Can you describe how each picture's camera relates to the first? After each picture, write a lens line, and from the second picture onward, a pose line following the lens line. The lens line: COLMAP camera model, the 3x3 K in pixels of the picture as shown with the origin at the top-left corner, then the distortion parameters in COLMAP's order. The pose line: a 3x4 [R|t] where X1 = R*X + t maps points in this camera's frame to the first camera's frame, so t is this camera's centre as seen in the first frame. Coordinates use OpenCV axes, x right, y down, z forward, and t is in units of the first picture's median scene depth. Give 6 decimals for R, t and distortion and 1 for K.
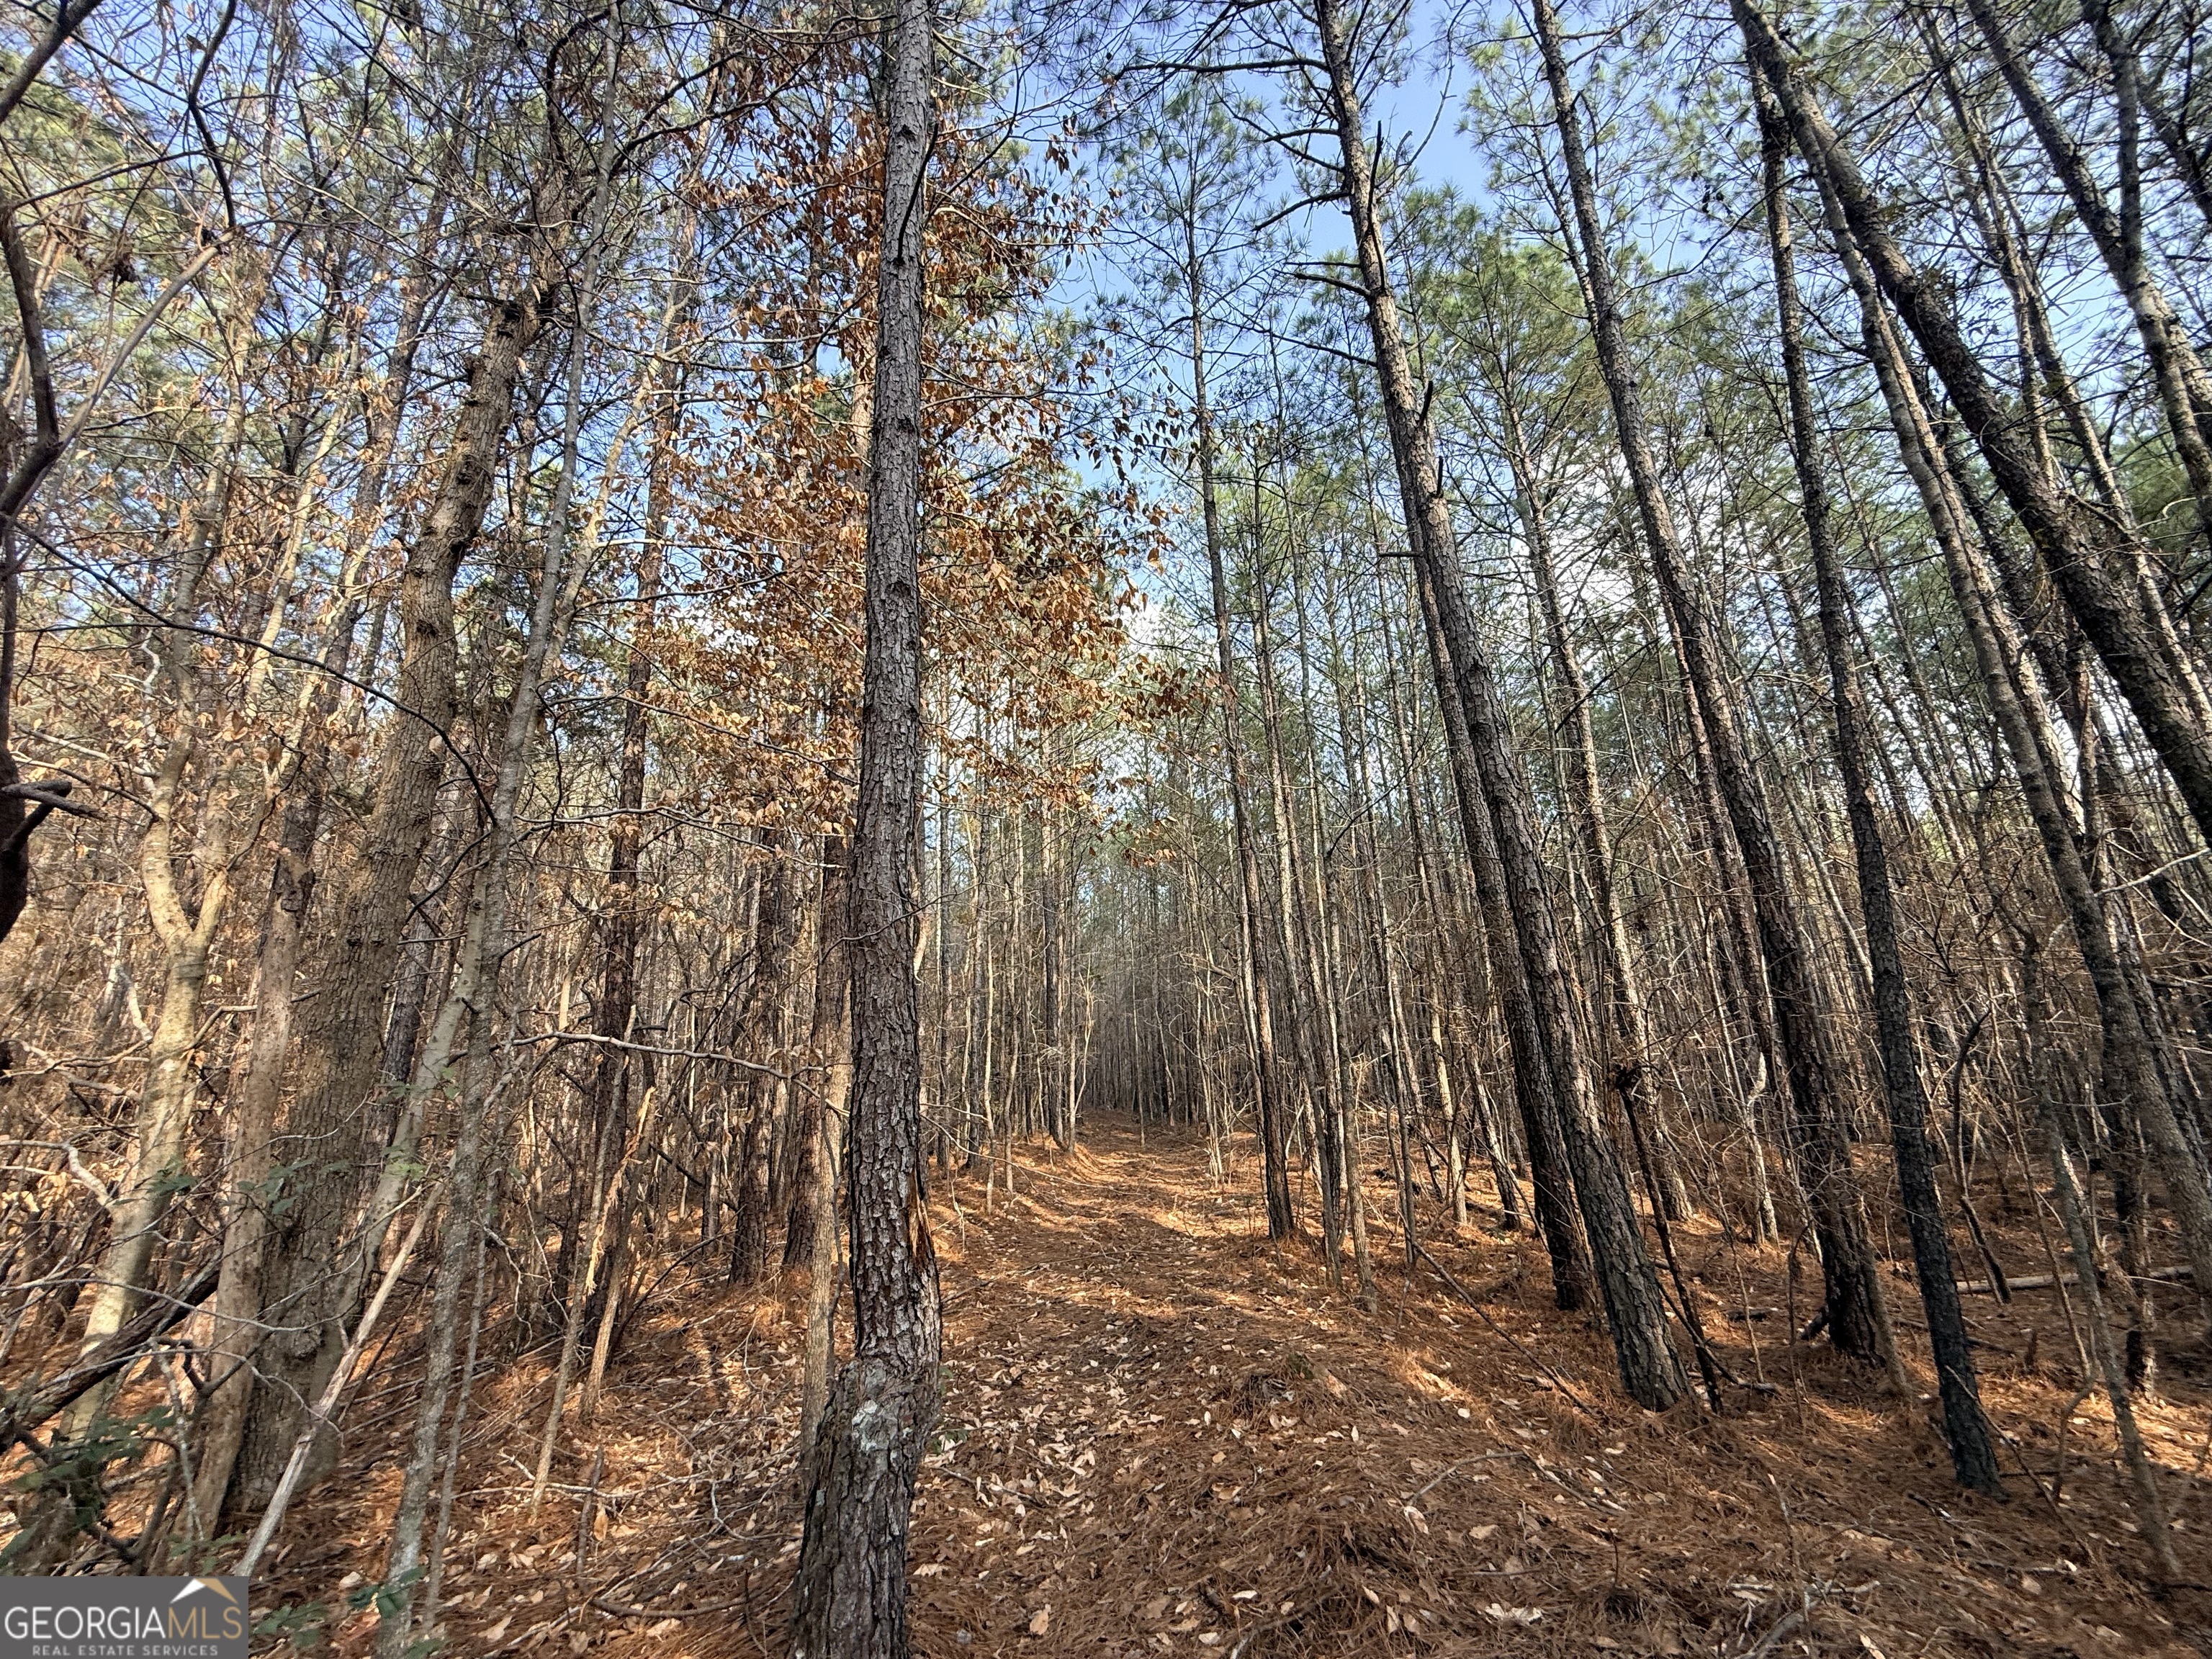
lens RADIAL K [[878.3, 0, 1102.8], [0, 878.3, 829.4], [0, 0, 1]] dist [0.001903, -0.000121]
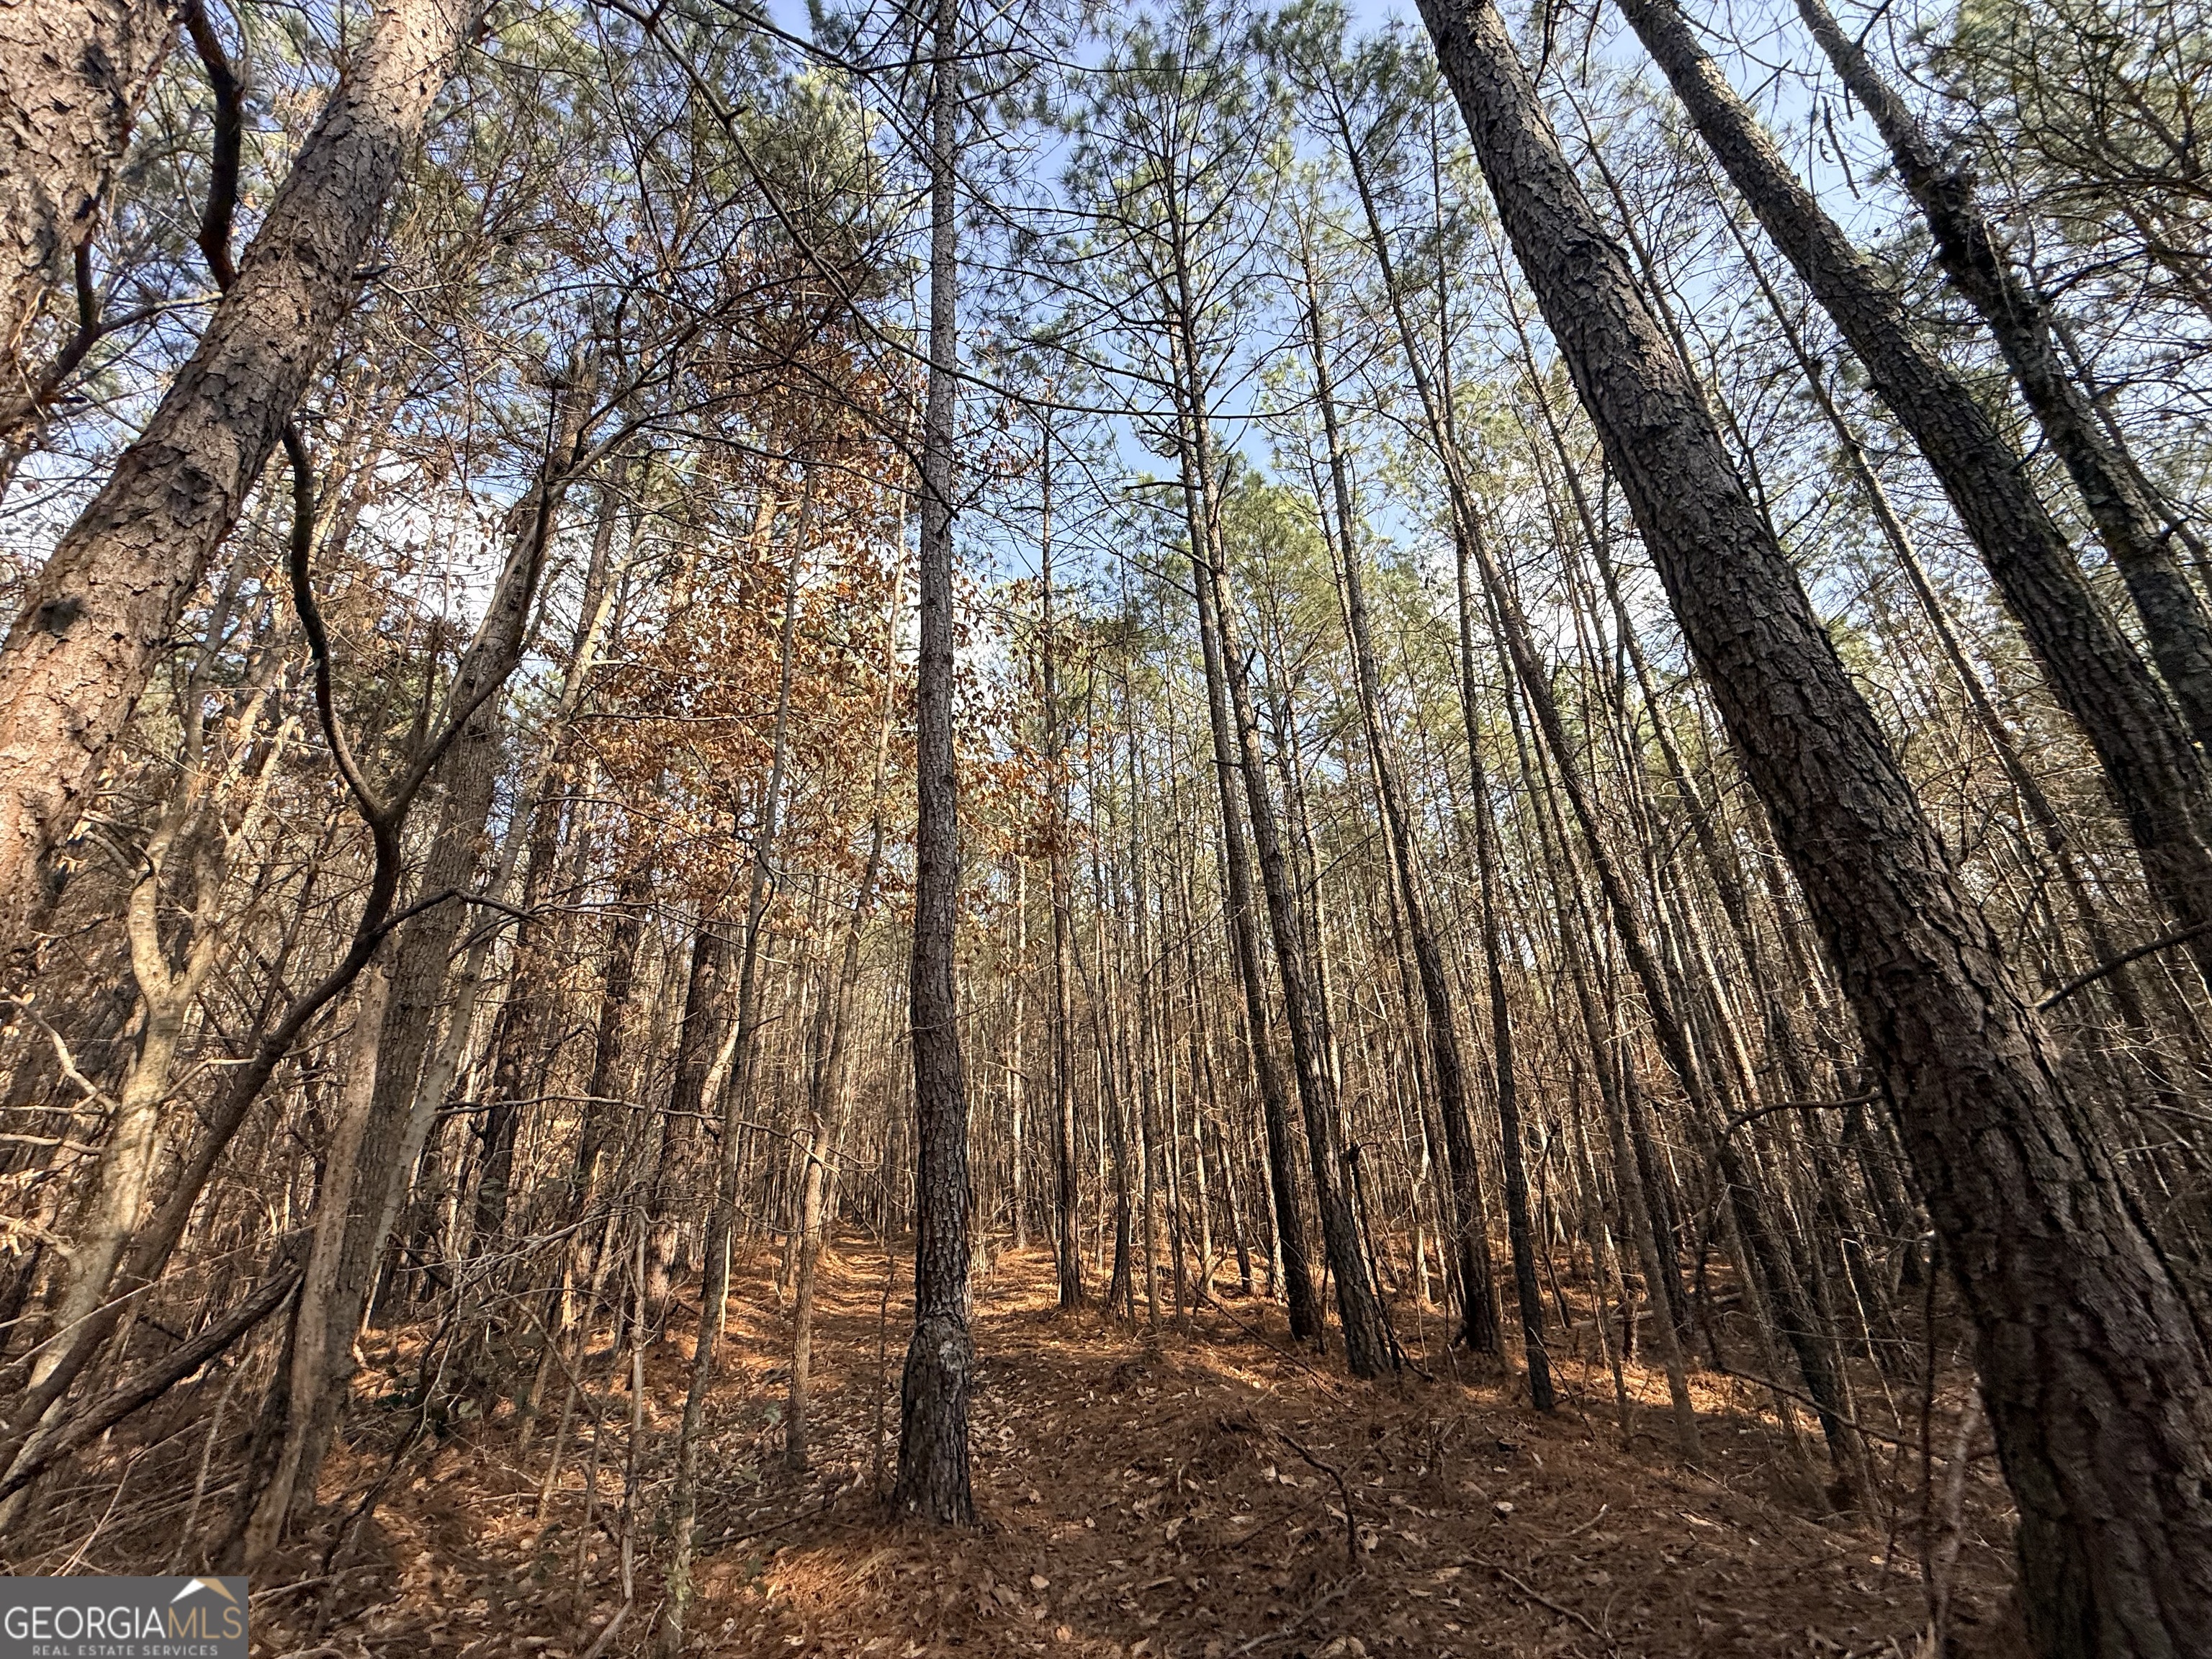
lens RADIAL K [[878.3, 0, 1102.8], [0, 878.3, 829.4], [0, 0, 1]] dist [0.001903, -0.000121]
pose [[0.951575, 0.119225, 0.283356, -0.171614], [-0.086575, 0.988357, -0.125123, -0.016621], [-0.294974, 0.094533, 0.950817, -0.188451]]
